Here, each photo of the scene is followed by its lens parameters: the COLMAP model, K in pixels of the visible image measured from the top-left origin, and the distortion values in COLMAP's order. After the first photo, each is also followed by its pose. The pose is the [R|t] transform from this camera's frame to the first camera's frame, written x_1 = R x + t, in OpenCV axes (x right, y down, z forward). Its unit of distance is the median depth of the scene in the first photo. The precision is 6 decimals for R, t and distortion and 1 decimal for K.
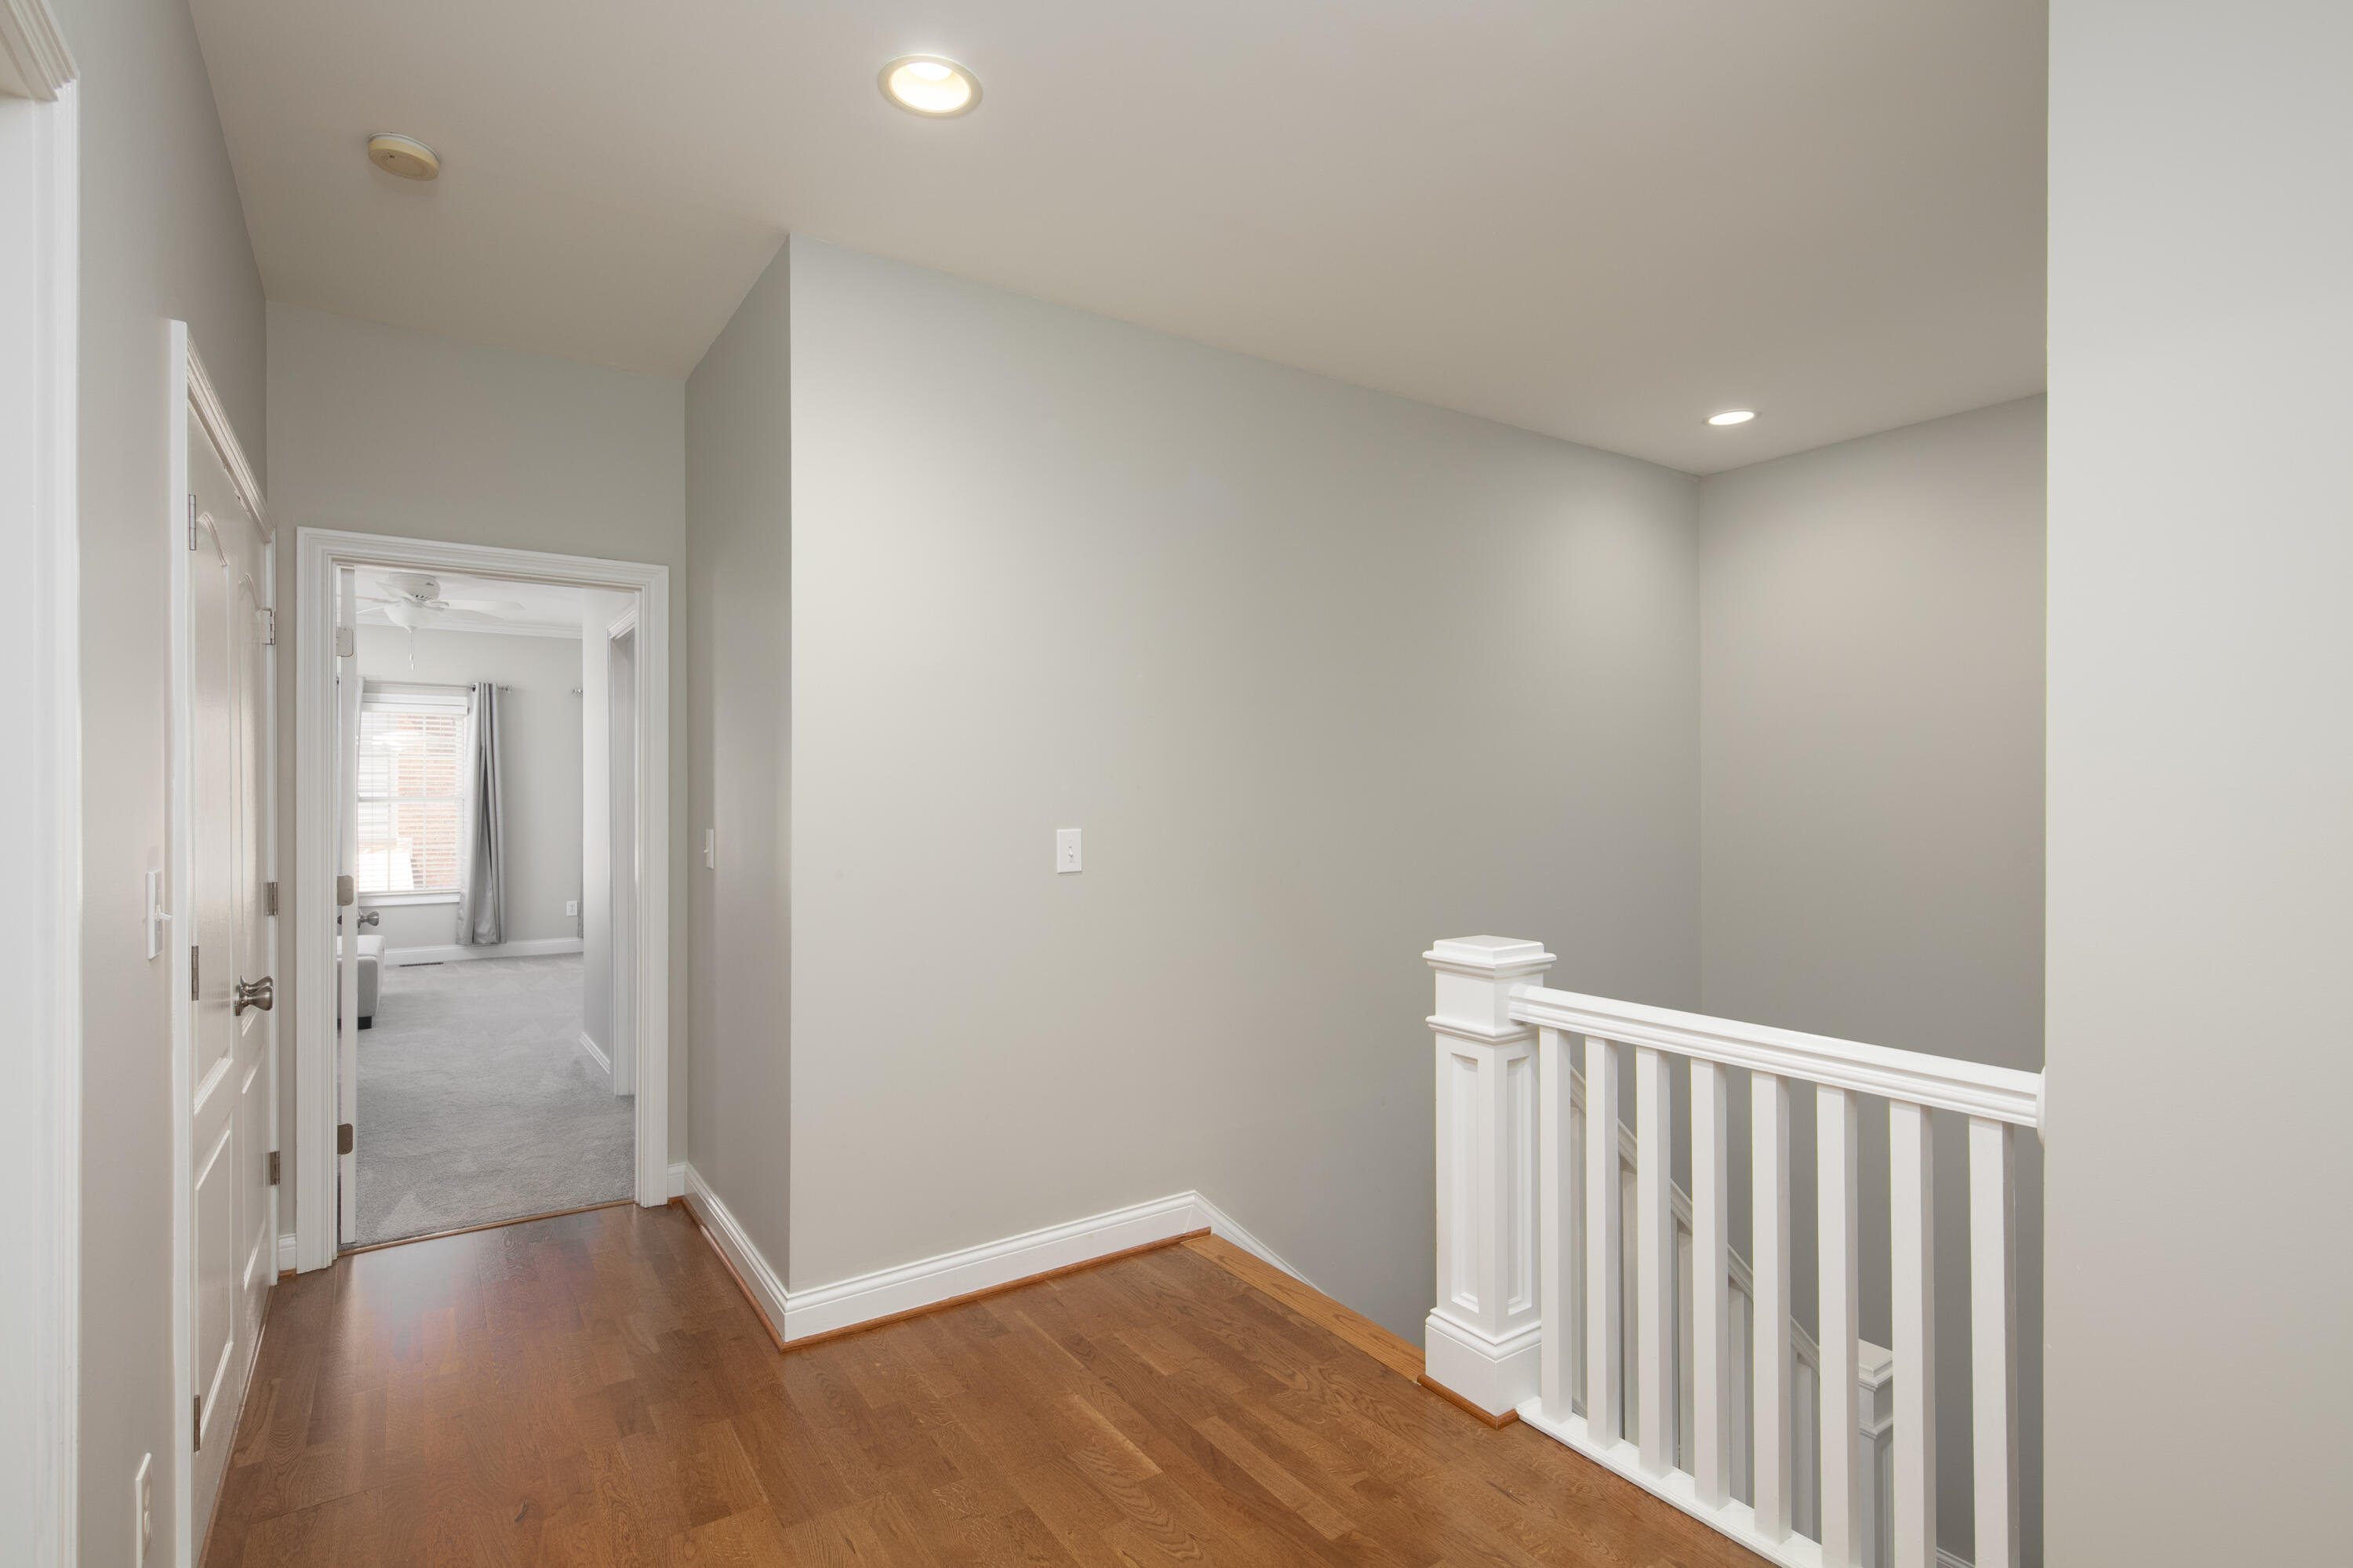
lens RADIAL K [[1133.0, 0, 1174.9], [0, 1133.0, 790.3], [0, 0, 1]] dist [-0.006856, 0.000358]
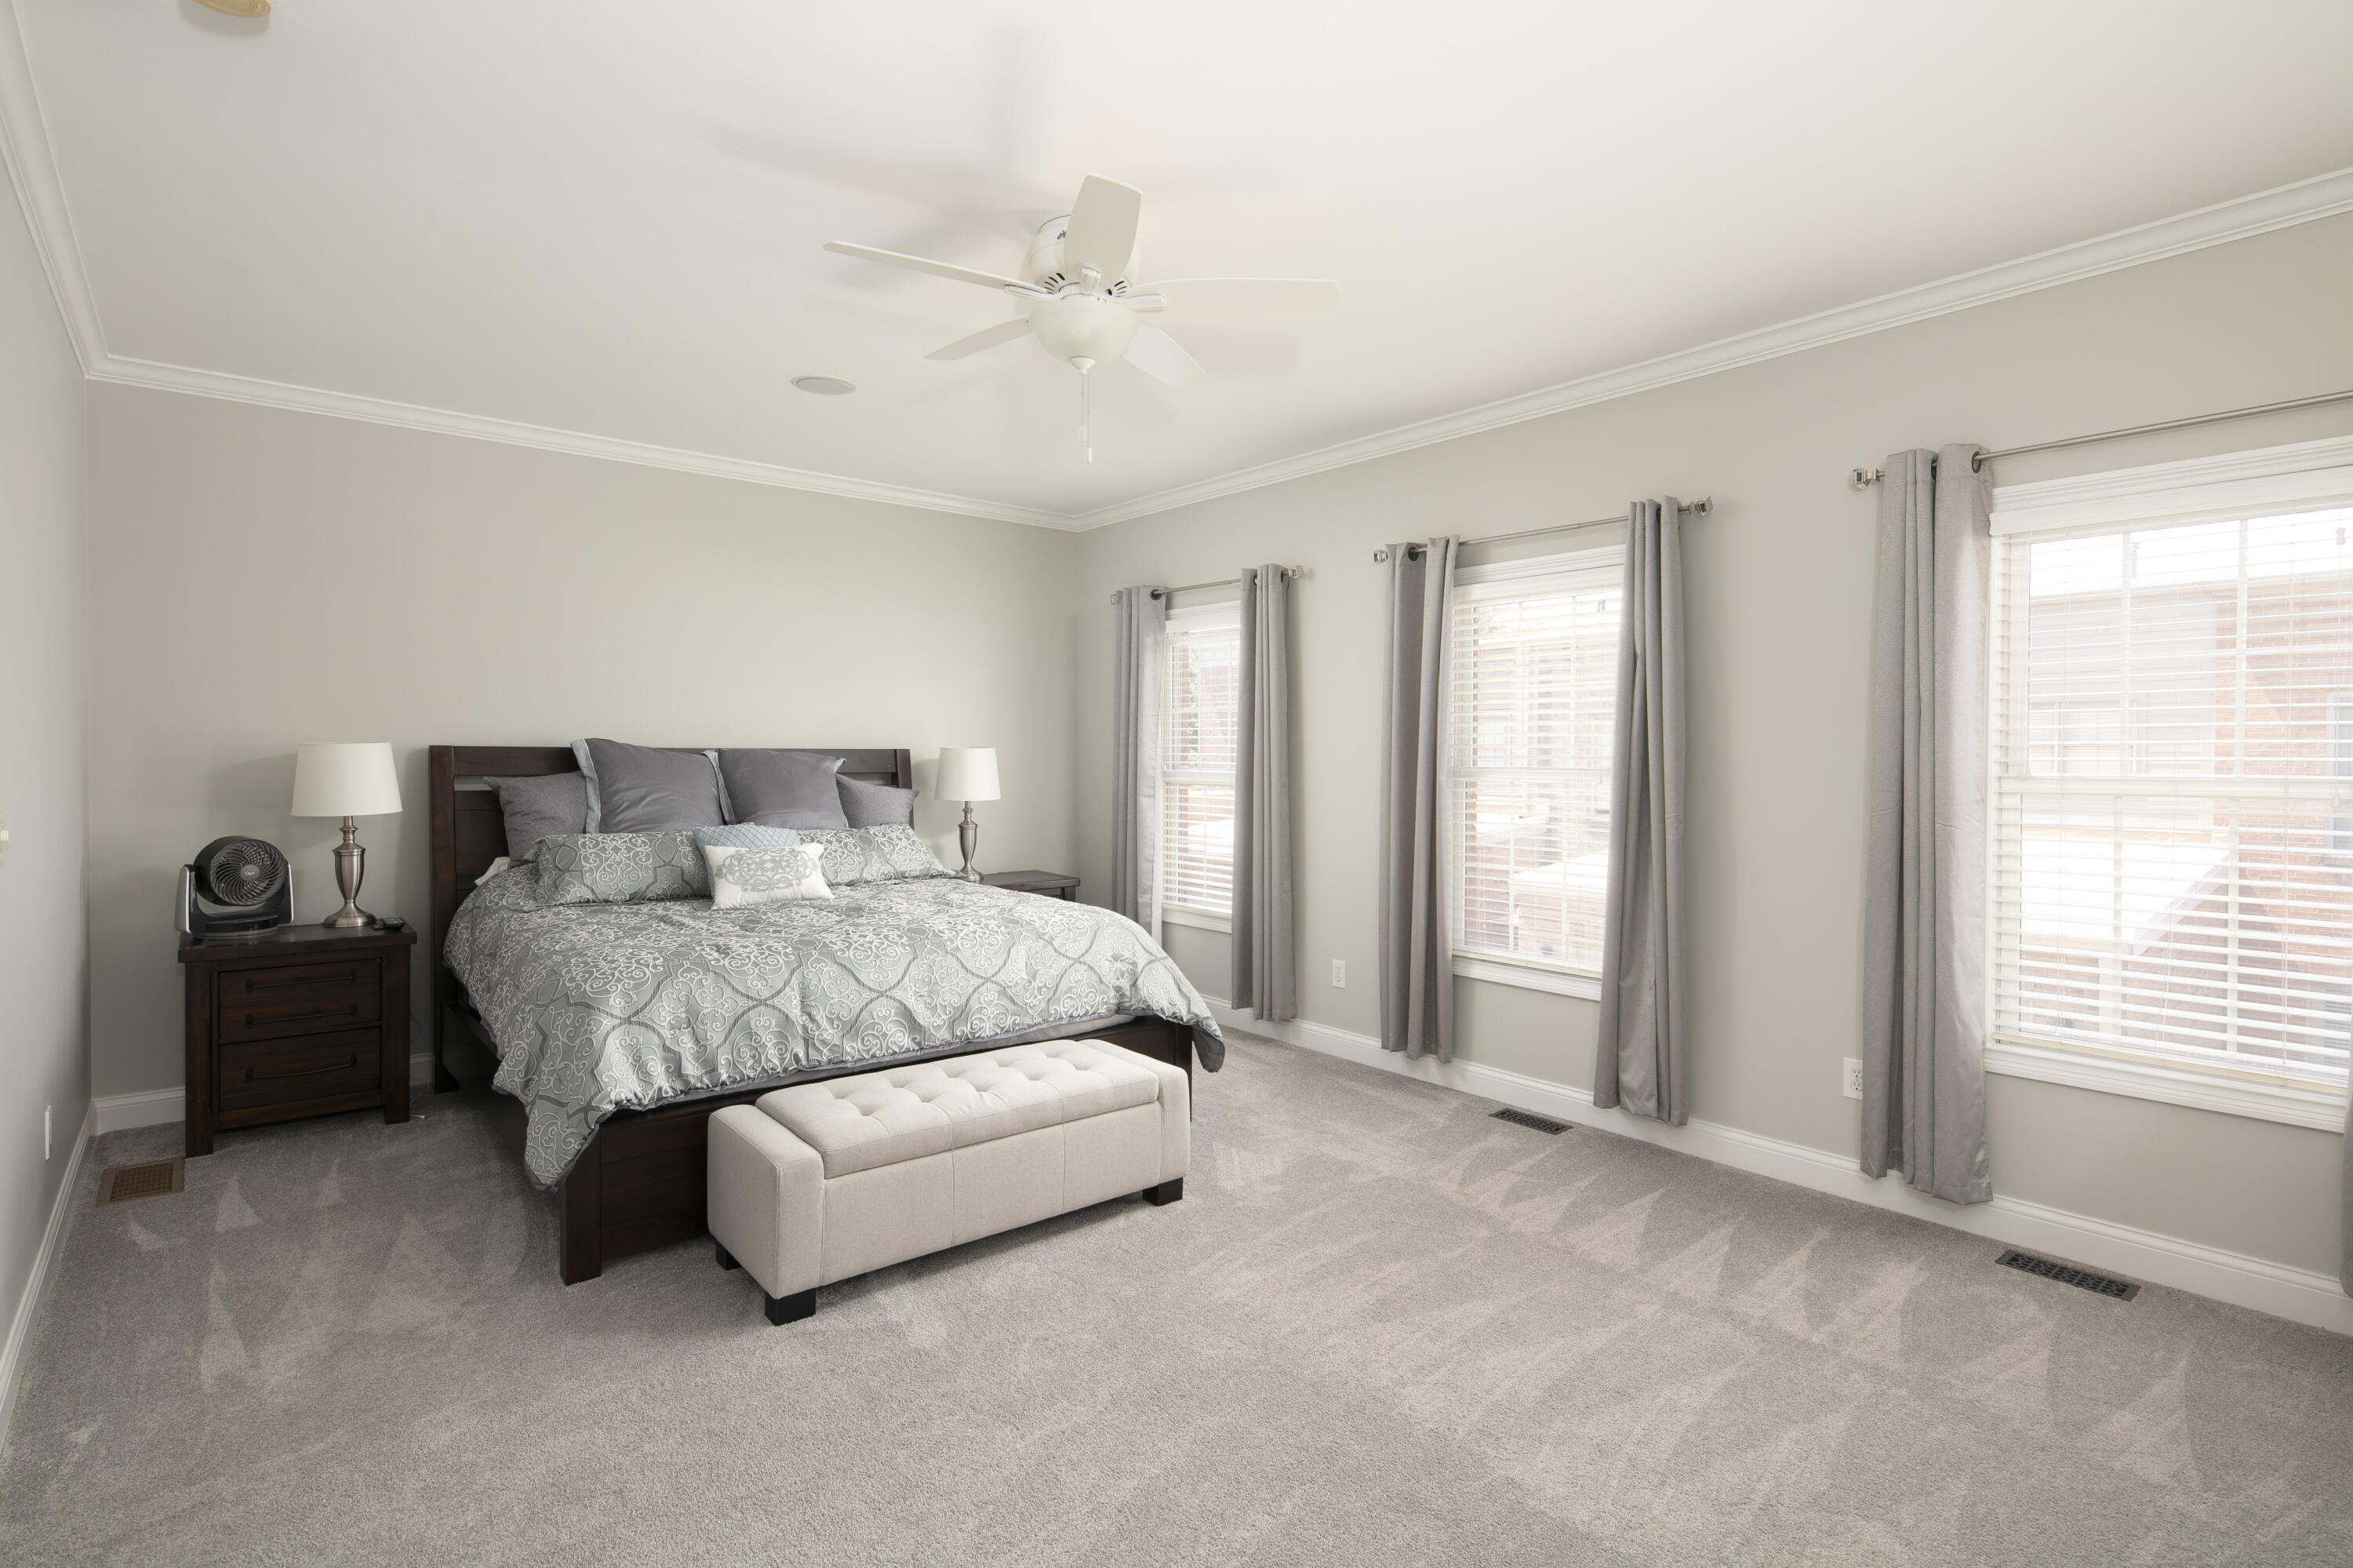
lens RADIAL K [[1133.0, 0, 1178.2], [0, 1133.0, 774.3], [0, 0, 1]] dist [-0.006856, 0.000358]
pose [[0.099215, 0.018528, -0.994894, -0.201696], [-0.007538, 0.999812, 0.017867, 0.000779], [0.995037, 0.005726, 0.099336, 0.786554]]
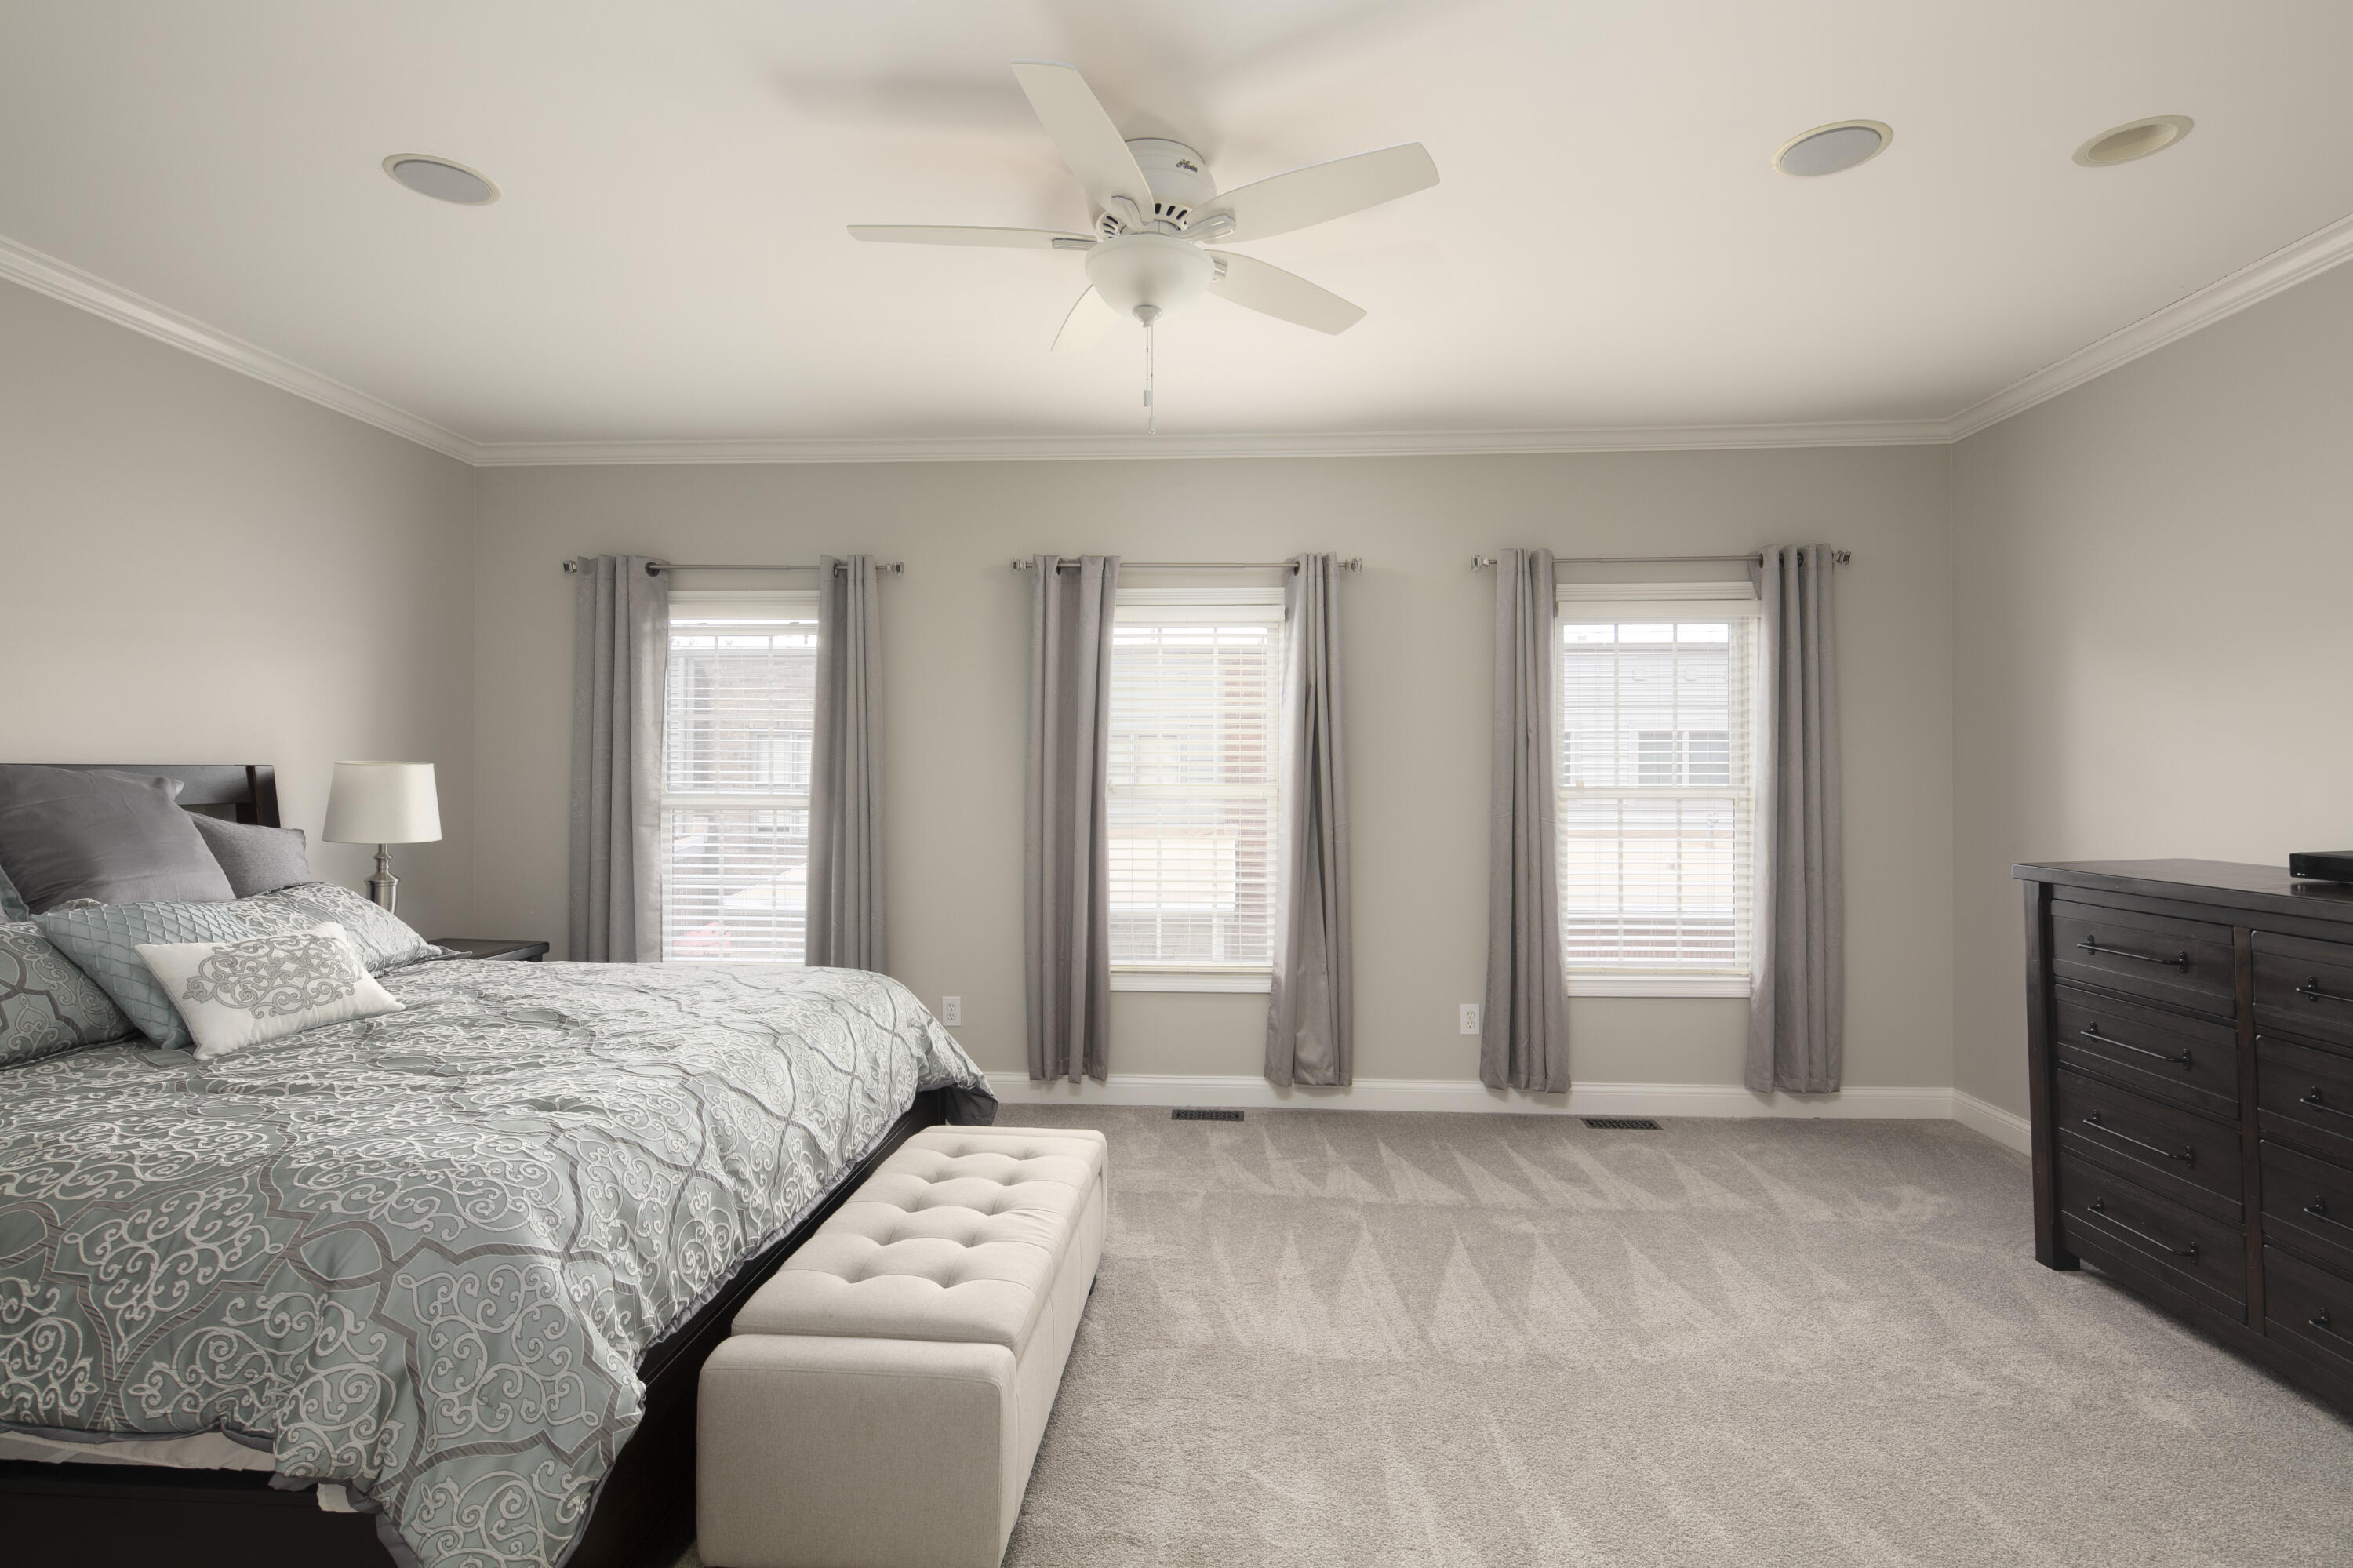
lens RADIAL K [[1133.0, 0, 1185.5], [0, 1133.0, 781.6], [0, 0, 1]] dist [-0.006856, 0.000358]
pose [[0.791399, 0.006890, -0.611261, -0.353956], [-0.004502, 0.999975, 0.005443, 0.001188], [0.611283, -0.001556, 0.791410, 0.575647]]
